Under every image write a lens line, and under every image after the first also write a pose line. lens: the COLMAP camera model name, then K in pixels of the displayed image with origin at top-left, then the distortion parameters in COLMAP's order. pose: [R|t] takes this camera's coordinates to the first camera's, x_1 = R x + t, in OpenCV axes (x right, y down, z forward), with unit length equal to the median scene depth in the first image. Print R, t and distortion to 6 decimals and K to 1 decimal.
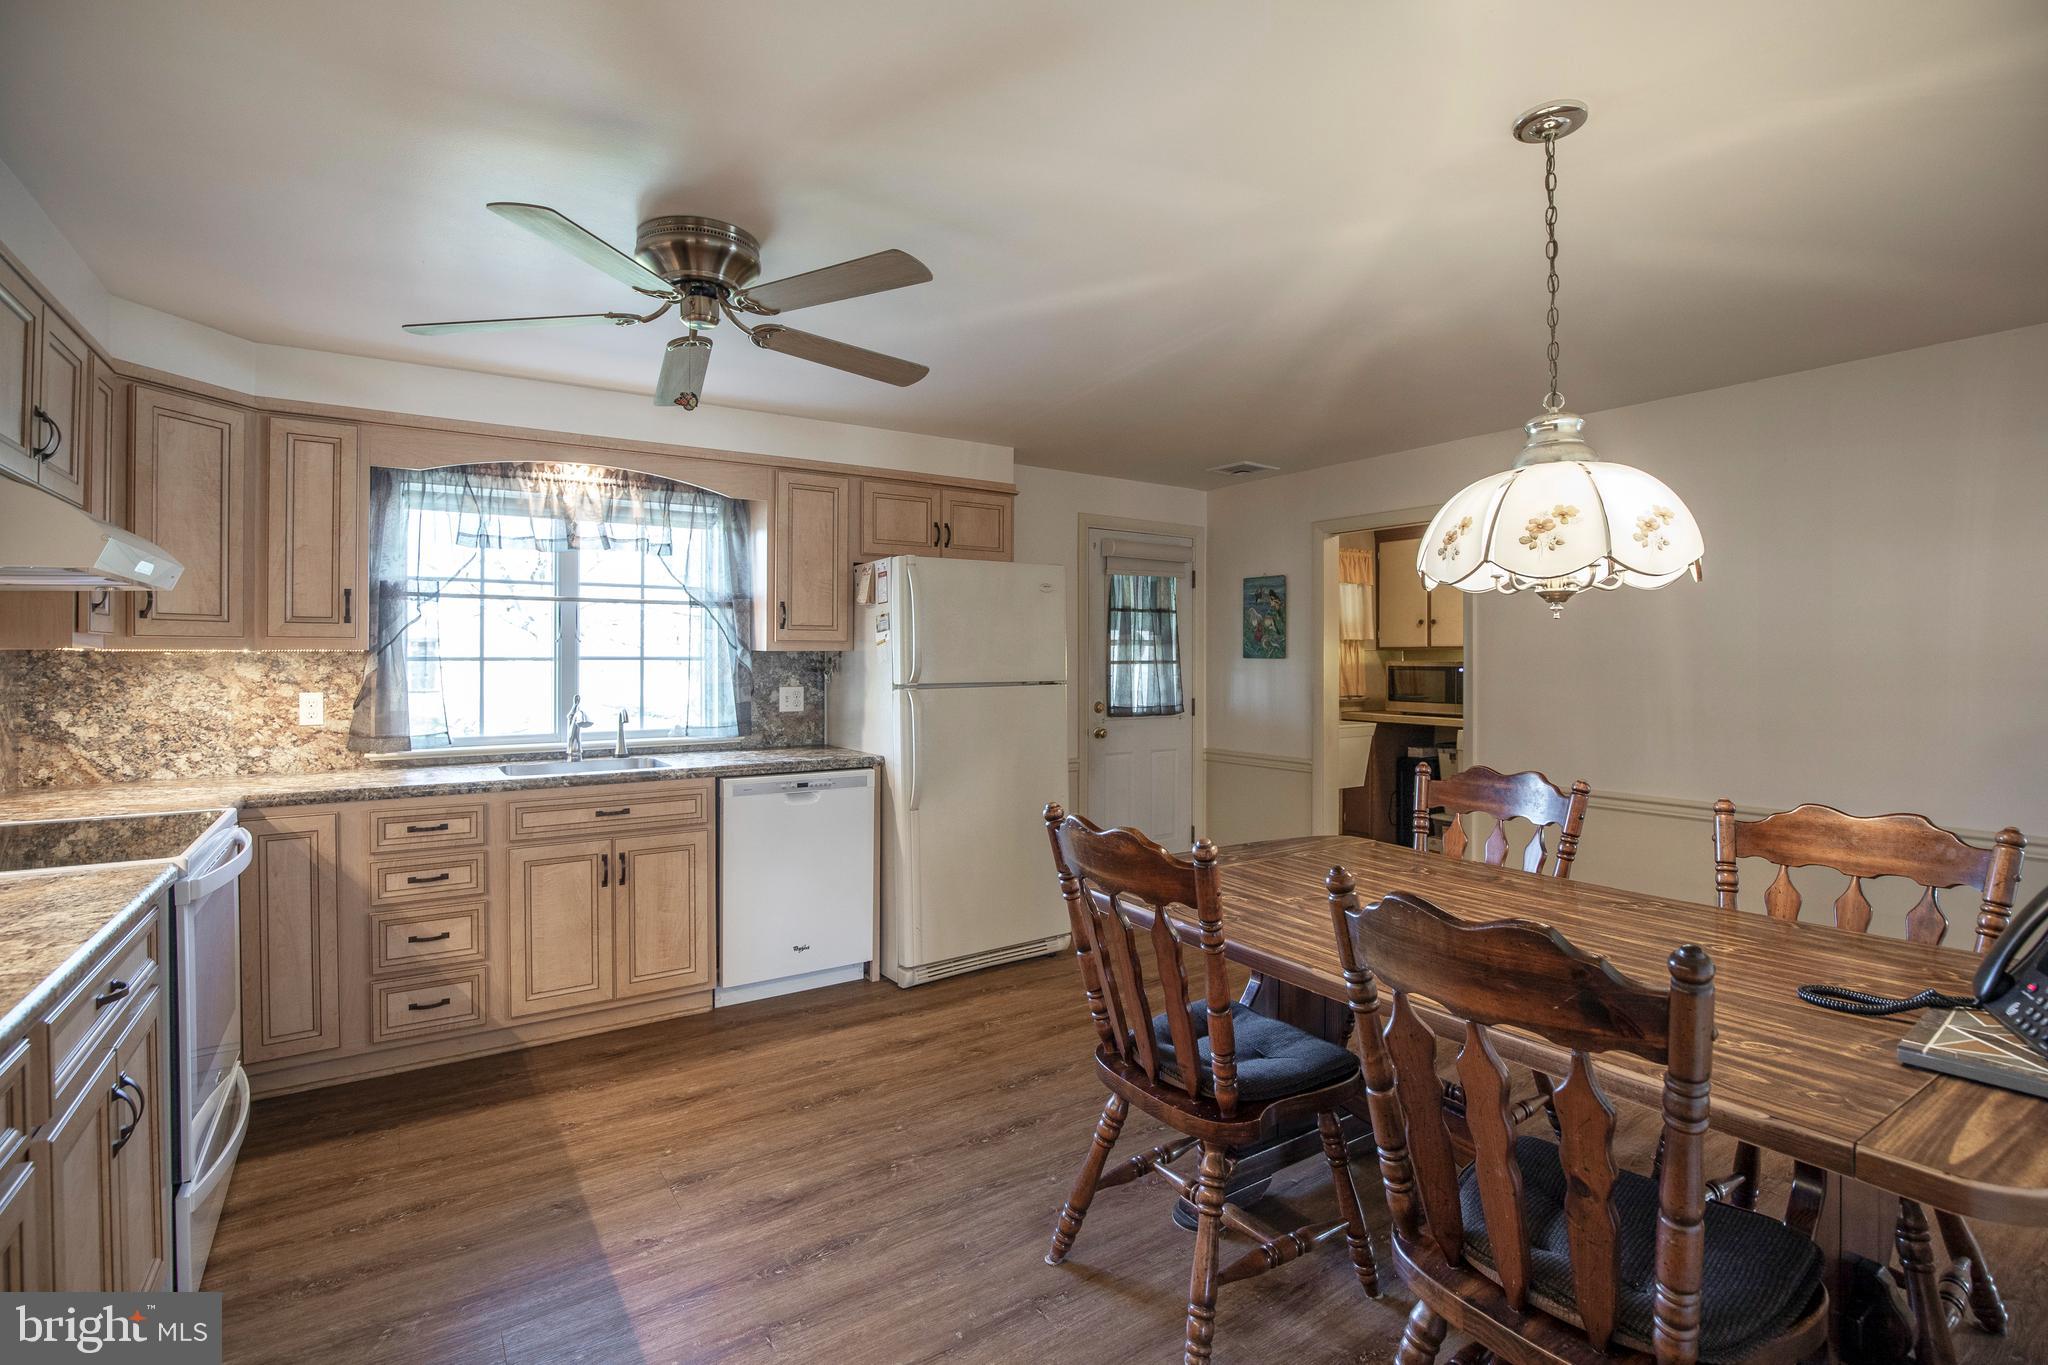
lens RADIAL K [[954.9, 0, 1014.8], [0, 954.9, 655.7], [0, 0, 1]] dist [-0.033479, 0.008686]
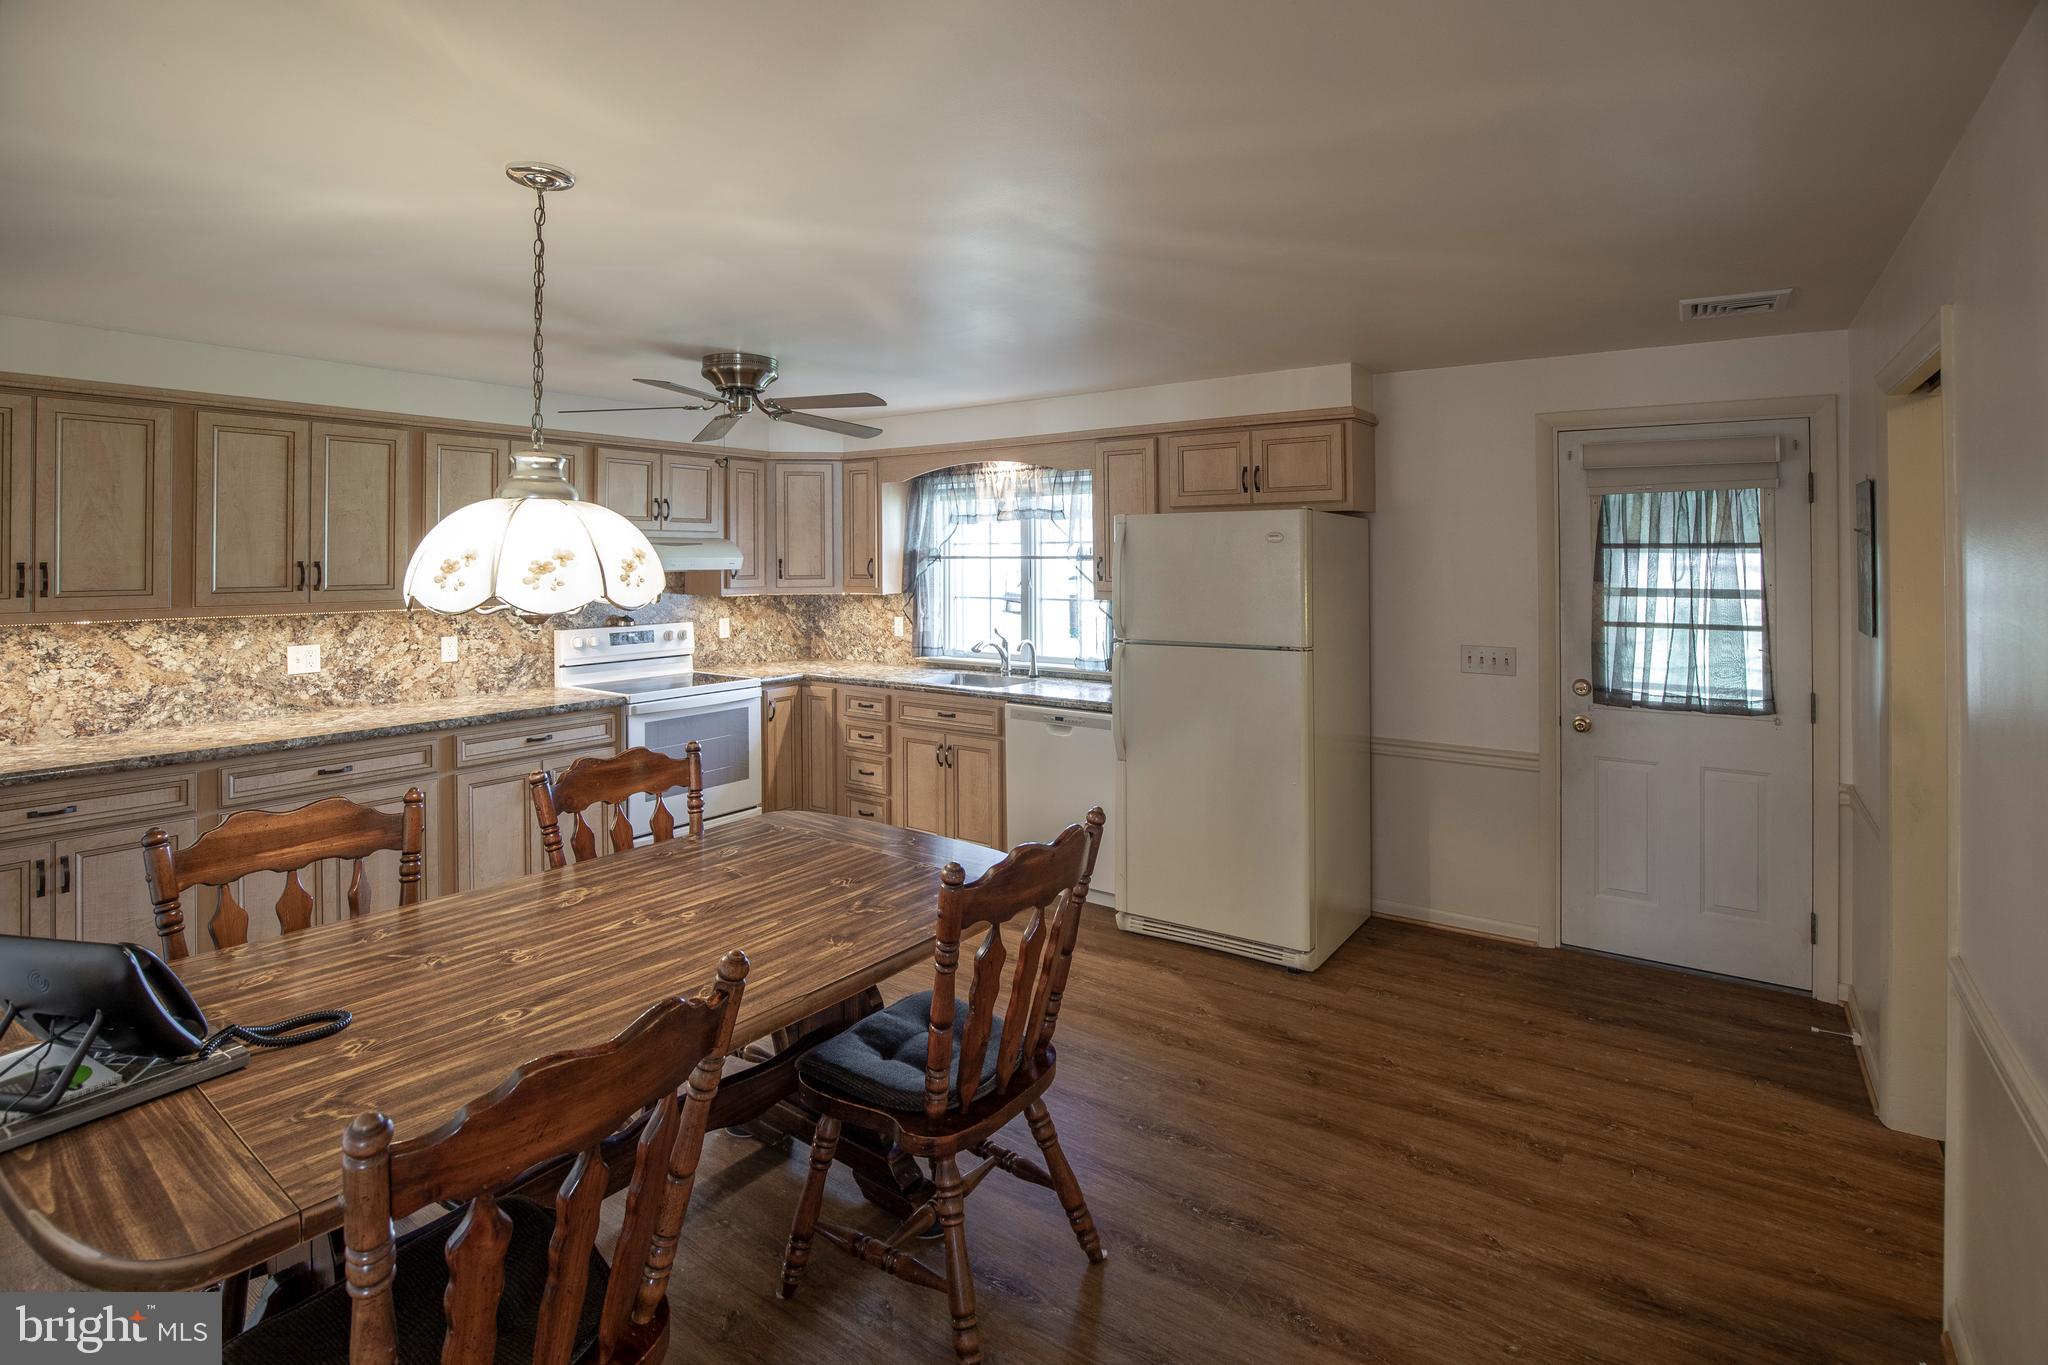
lens RADIAL K [[983.7, 0, 1025.4], [0, 983.7, 547.9], [0, 0, 1]] dist [-0.021280, 0.000135]
pose [[0.357570, -0.007036, -0.933860, 0.994498], [0.005797, 0.999969, -0.005315, -0.074797], [0.933868, -0.003513, 0.357599, 0.600736]]
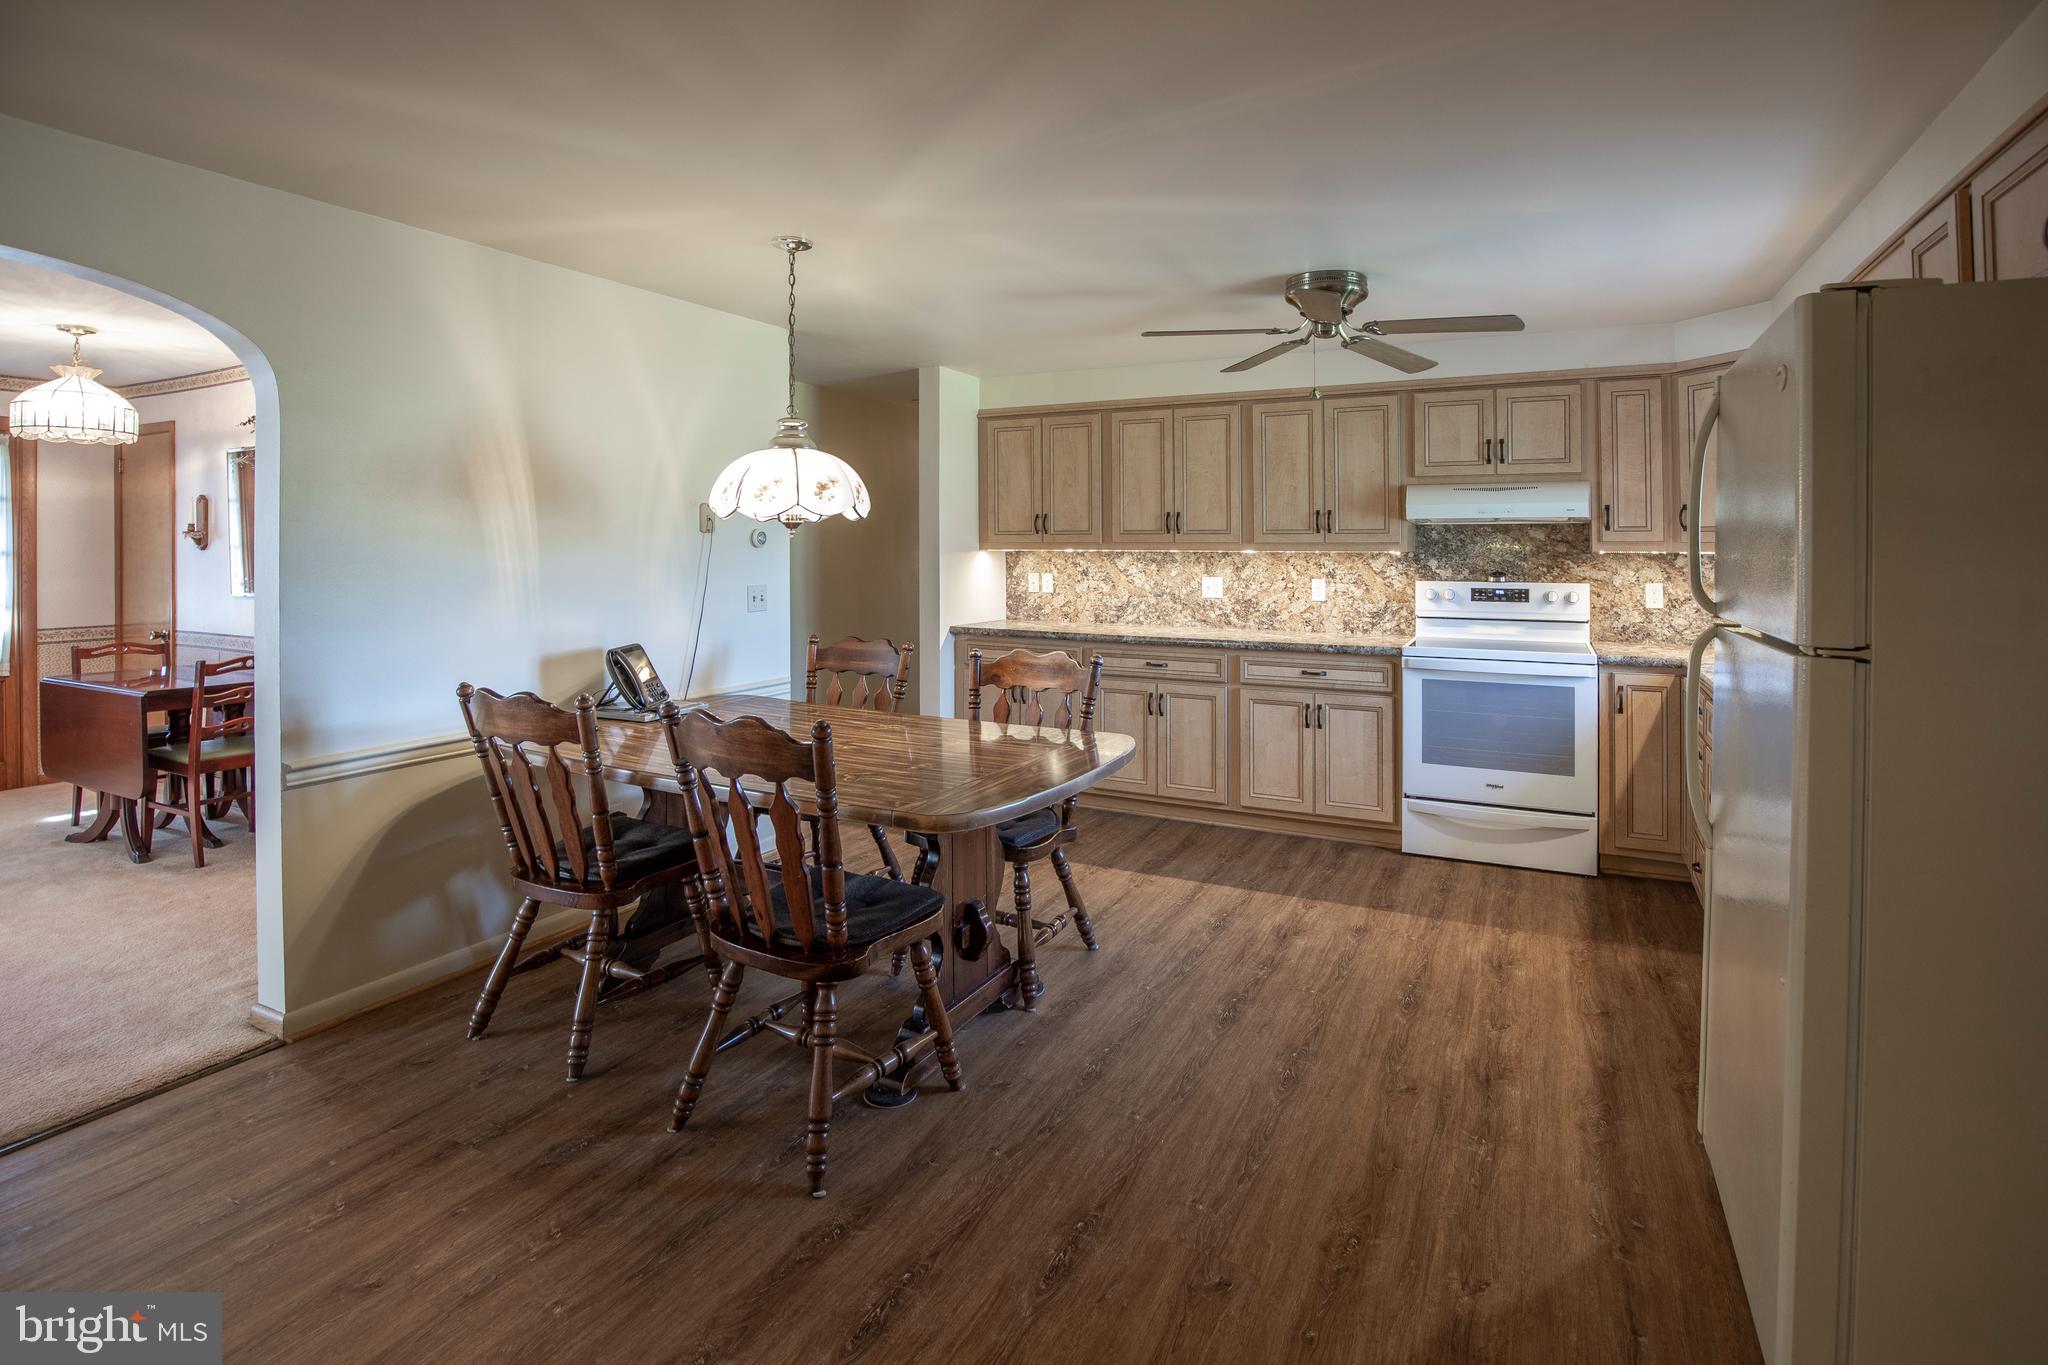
lens RADIAL K [[988.2, 0, 1045.1], [0, 988.2, 525.5], [0, 0, 1]] dist [-0.037531, -0.000085]
pose [[-0.869079, -0.008439, -0.494602, 0.581991], [0.002505, 0.999767, -0.021460, -0.014306], [0.494668, -0.019890, -0.868855, 1.499220]]
